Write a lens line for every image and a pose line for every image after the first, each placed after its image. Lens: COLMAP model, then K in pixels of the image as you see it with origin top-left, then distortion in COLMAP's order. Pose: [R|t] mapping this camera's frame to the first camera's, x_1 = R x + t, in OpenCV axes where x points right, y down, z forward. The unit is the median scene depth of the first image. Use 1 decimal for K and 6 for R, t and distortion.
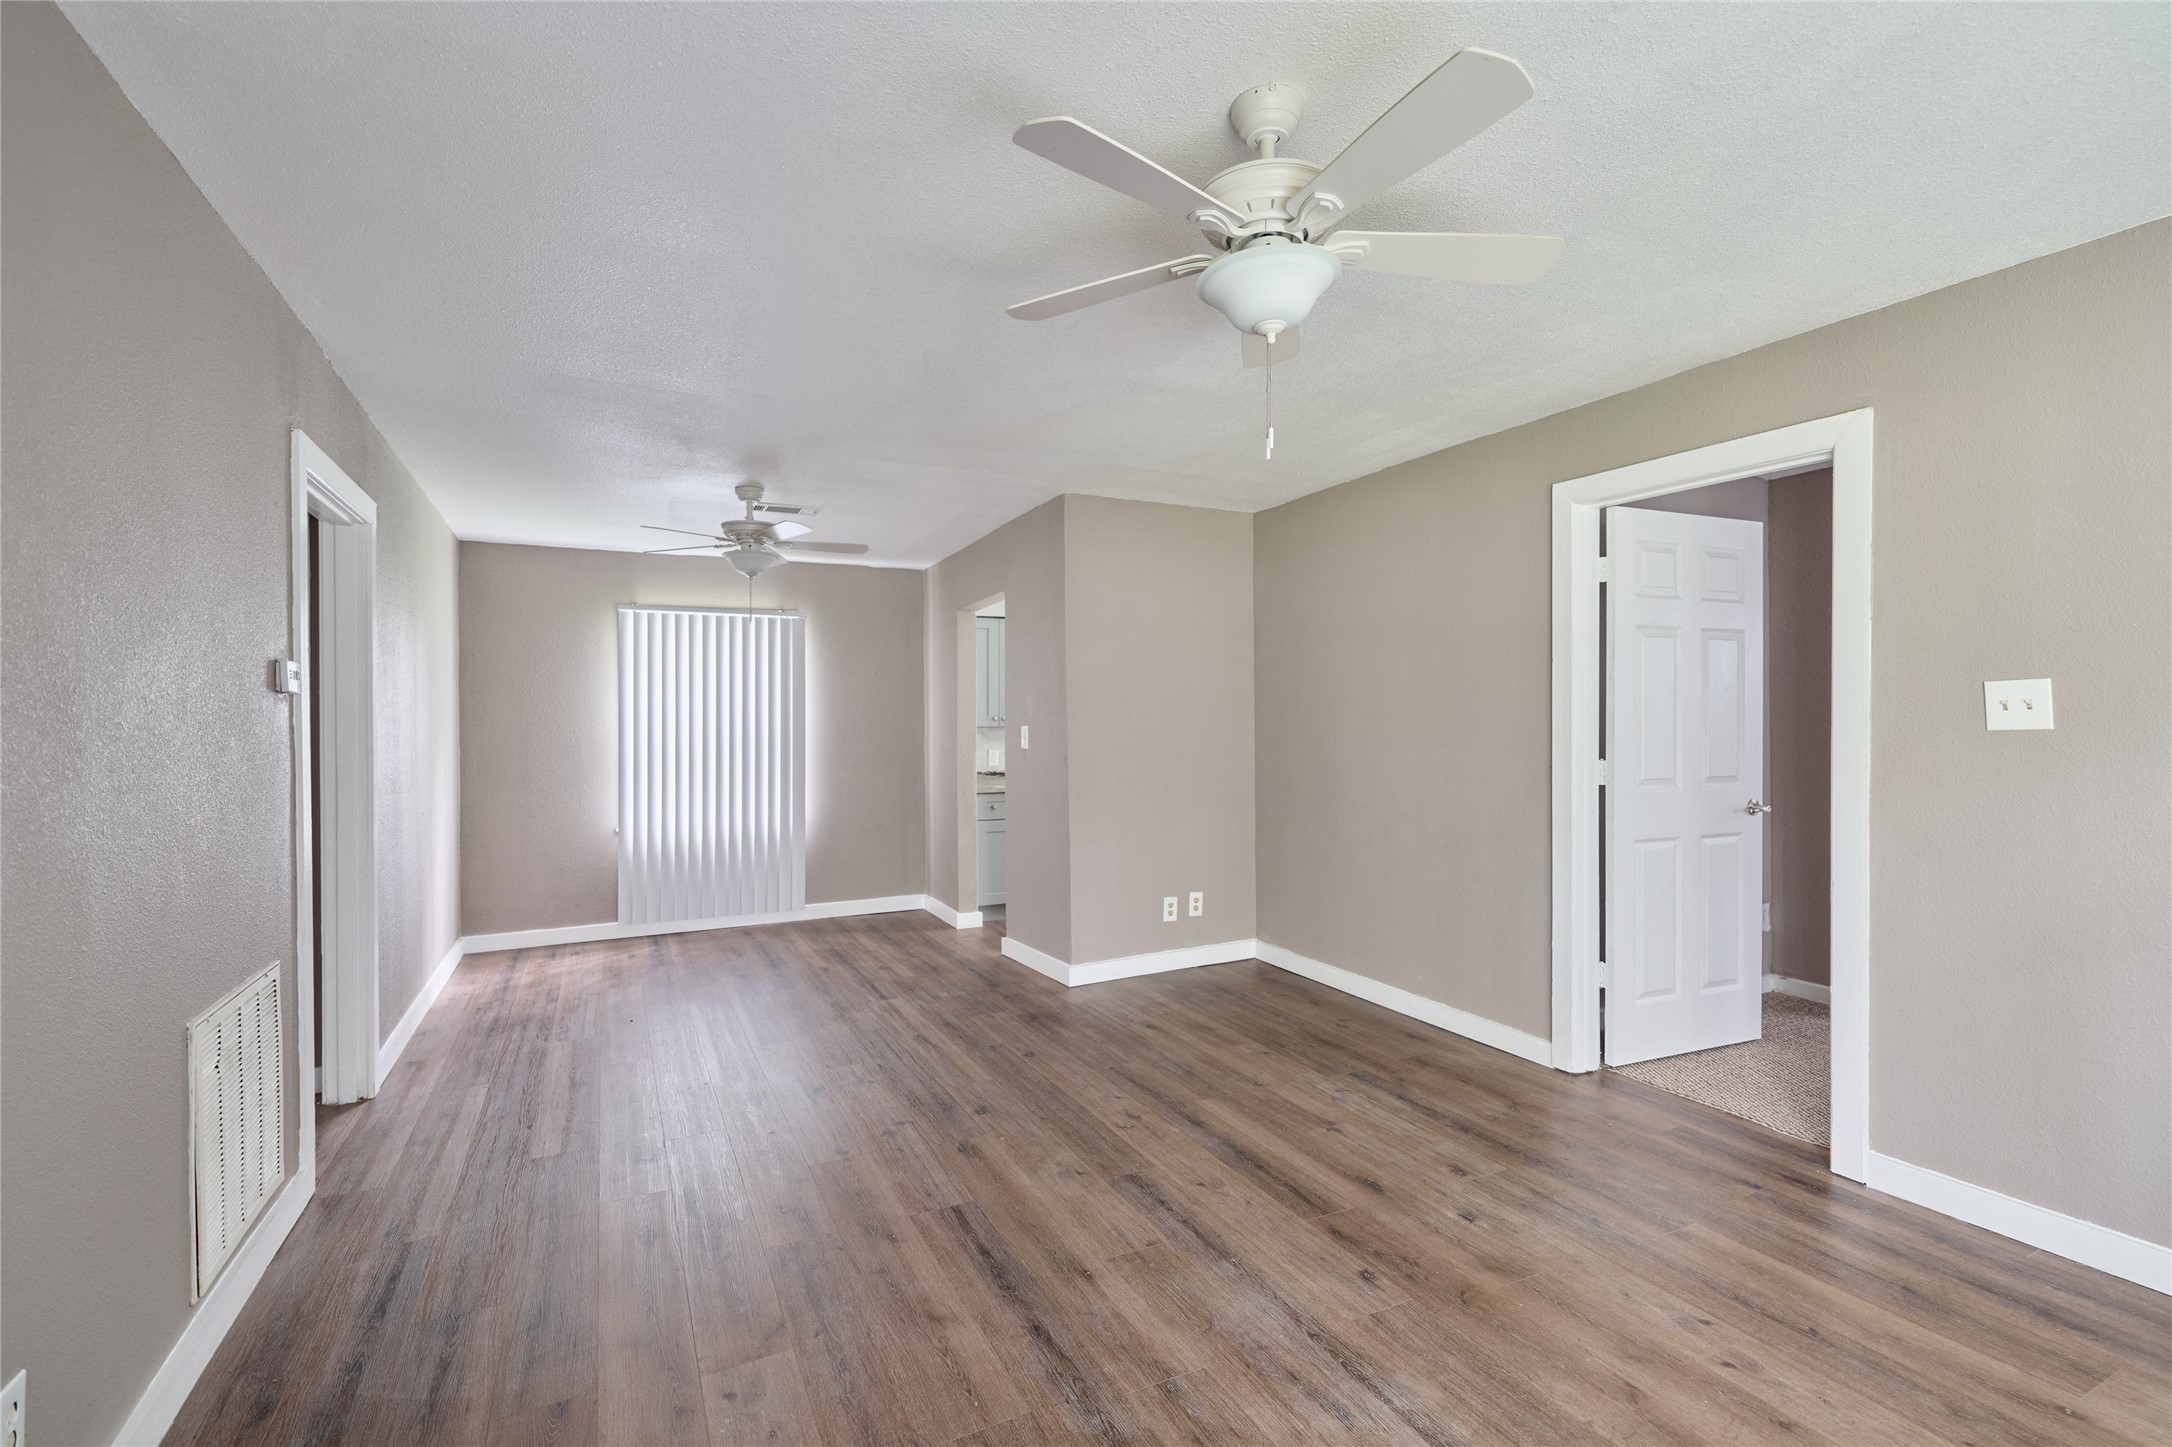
lens RADIAL K [[972.3, 0, 1087.4], [0, 972.3, 723.2], [0, 0, 1]] dist [-0.009937, -0.000023]
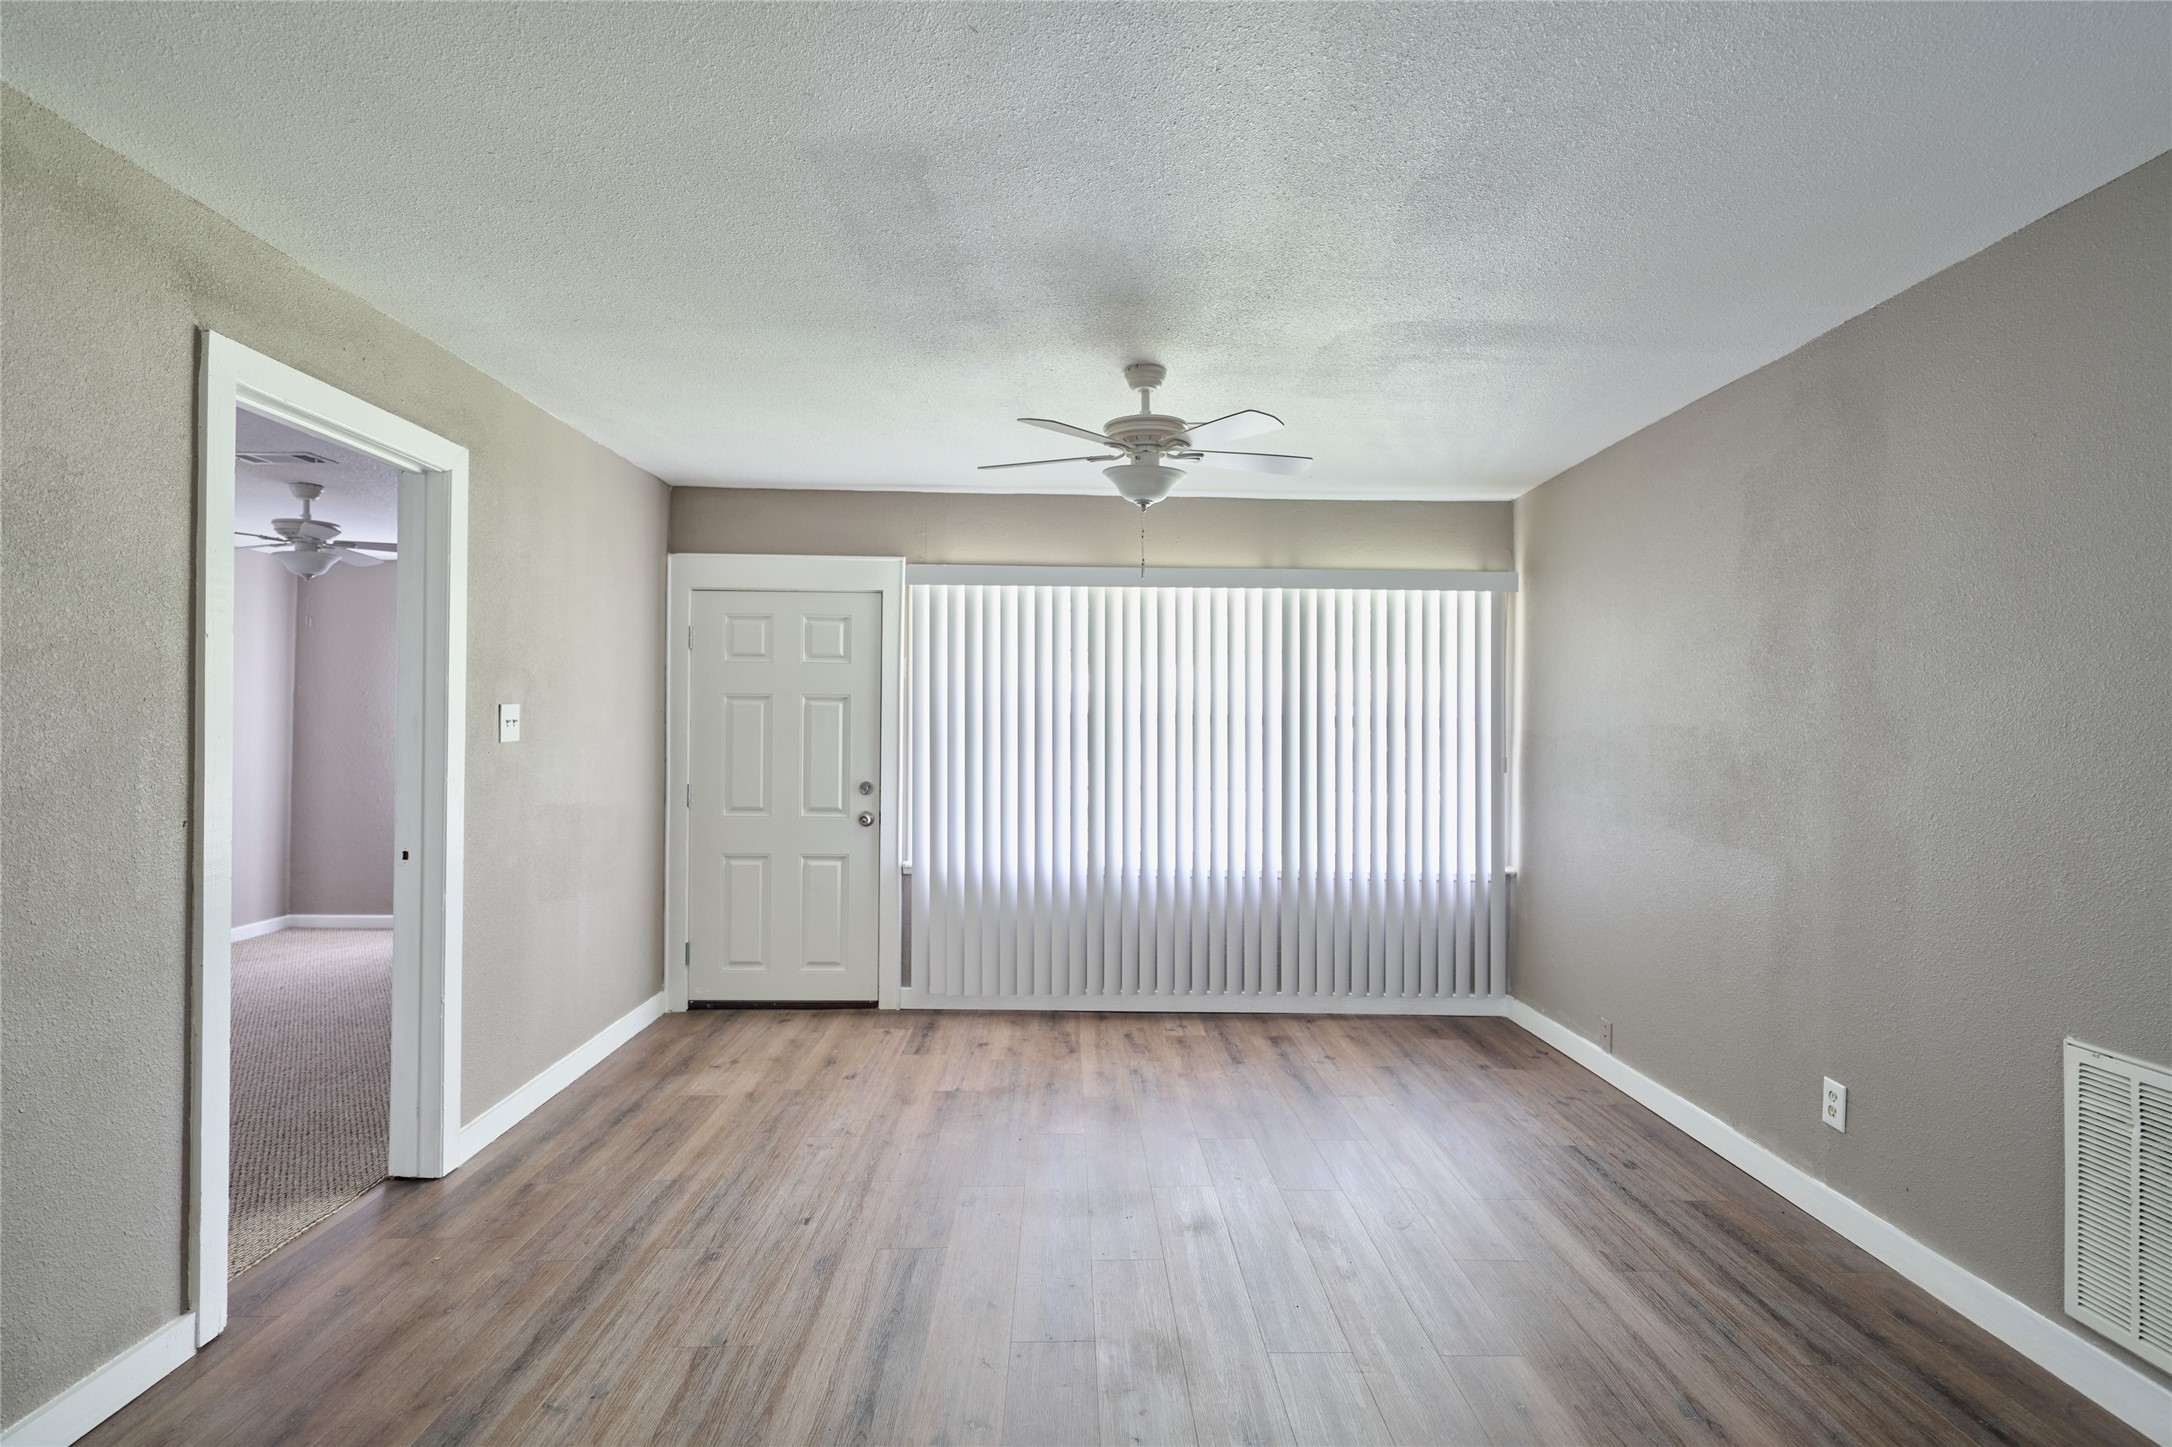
lens RADIAL K [[1094.0, 0, 1094.9], [0, 1094.0, 719.2], [0, 0, 1]] dist [0.004894, 0.000408]
pose [[-0.906538, 0.001979, 0.422120, -0.335004], [0.000725, 0.999995, -0.003131, -0.015794], [-0.422124, -0.002532, -0.906534, 1.703819]]
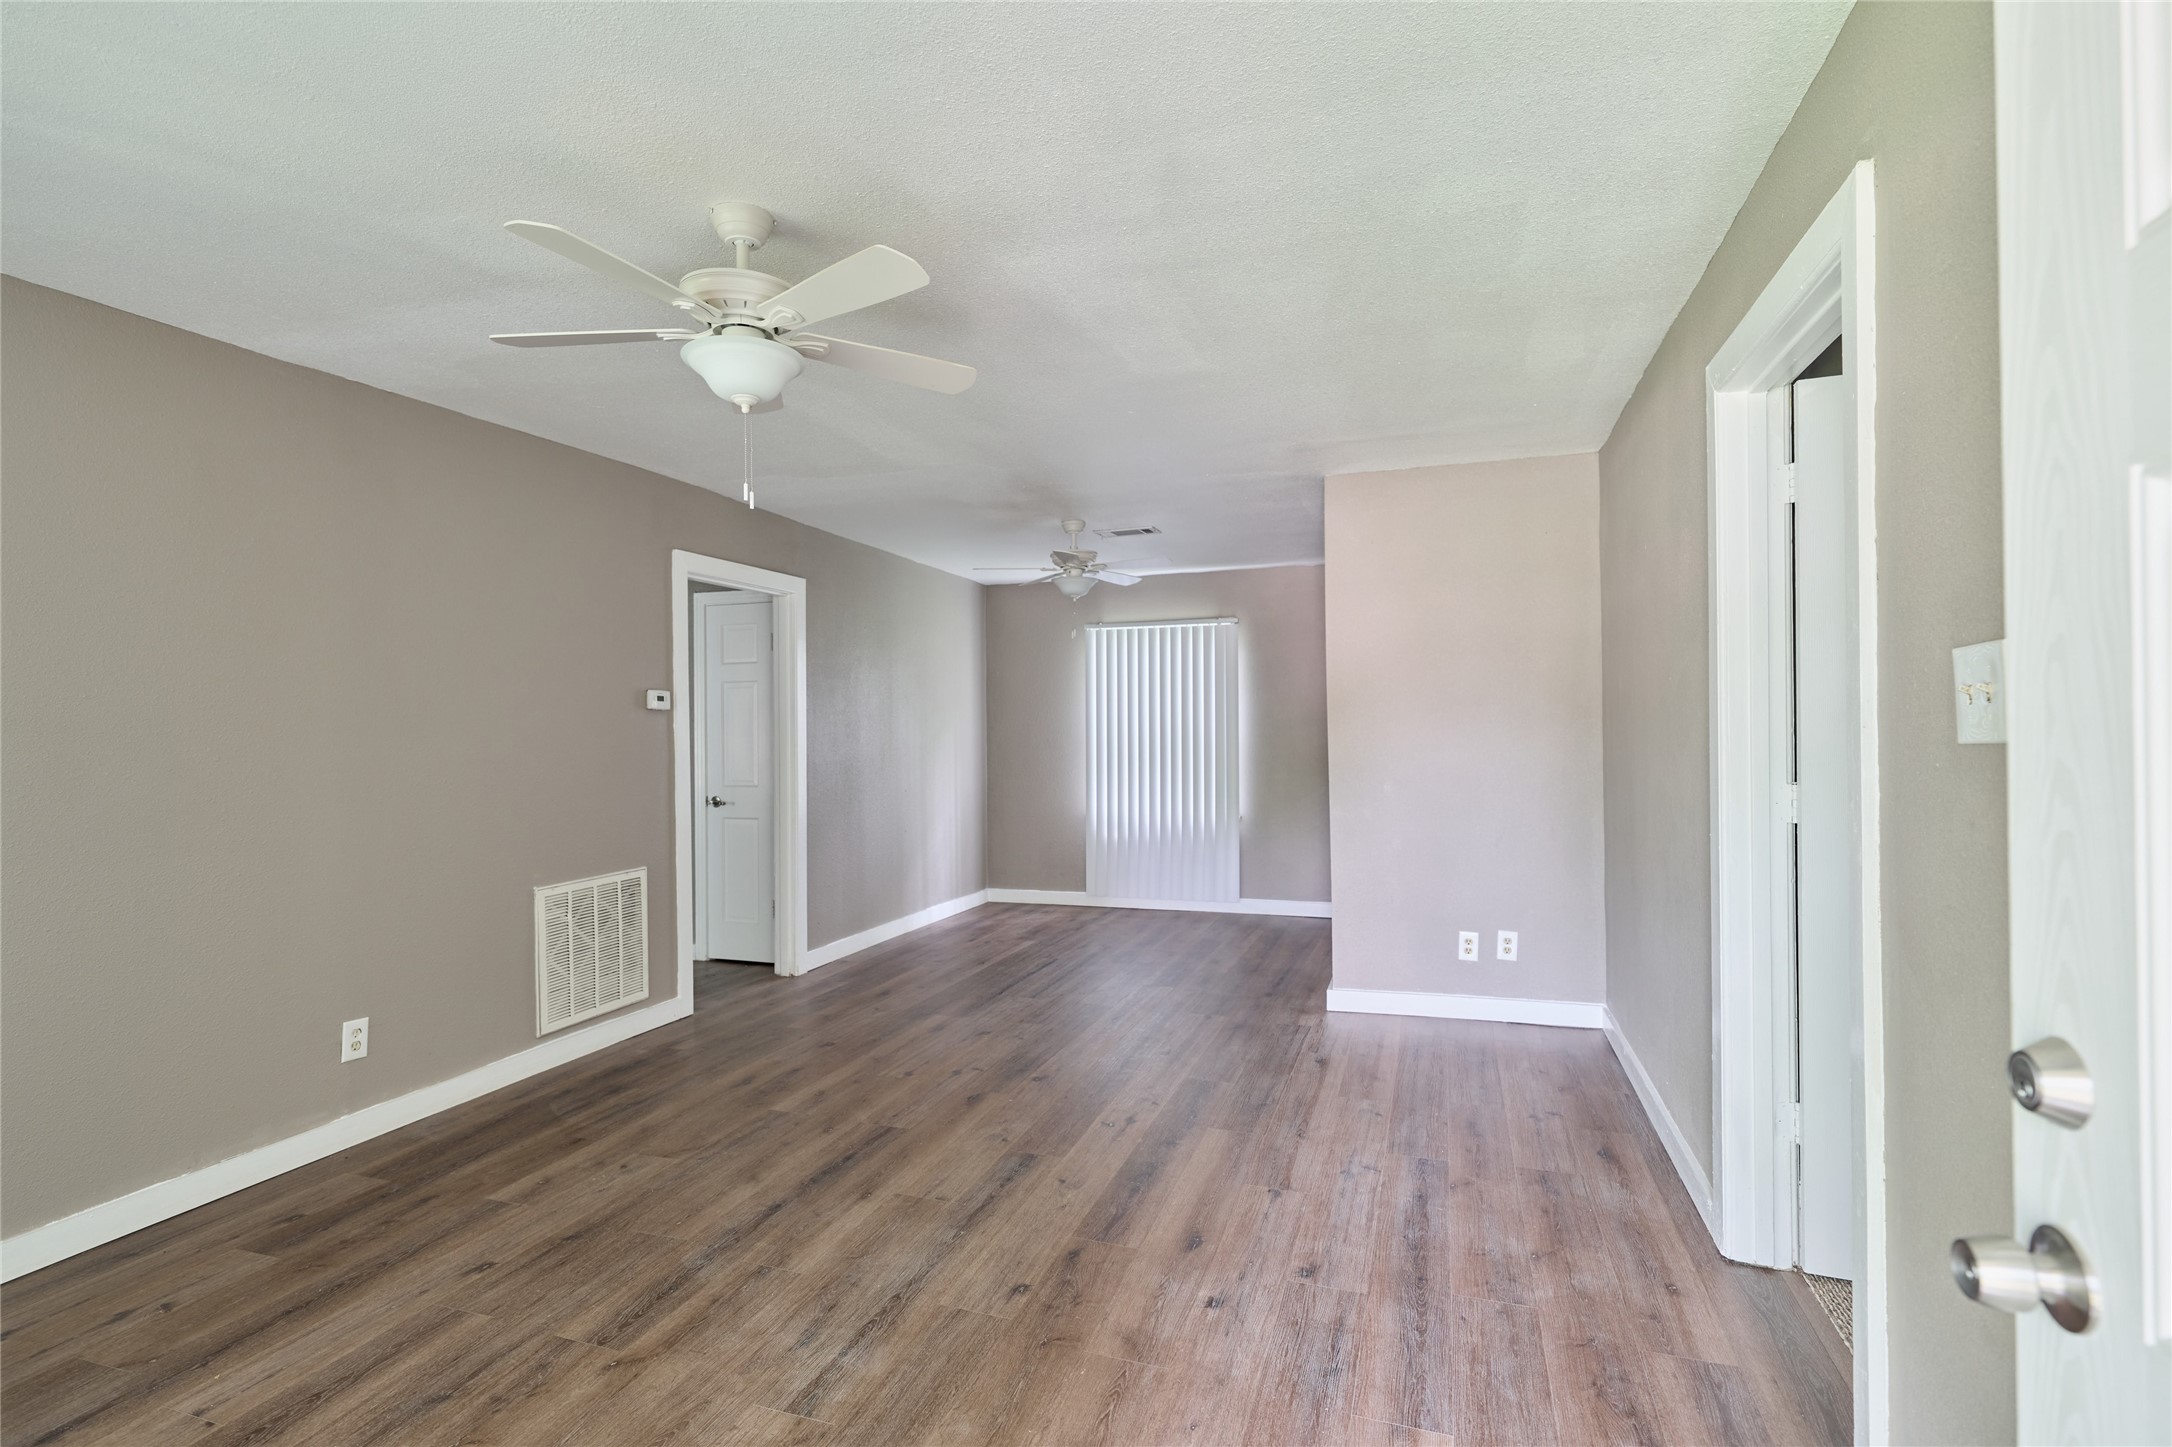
lens RADIAL K [[1031.3, 0, 1089.8], [0, 1031.3, 721.9], [0, 0, 1]] dist [0.000083, -0.000233]
pose [[0.700169, -0.003441, -0.713969, 0.858766], [0.003159, 0.999994, -0.001721, -0.003009], [0.713970, -0.001050, 0.700175, 0.250202]]
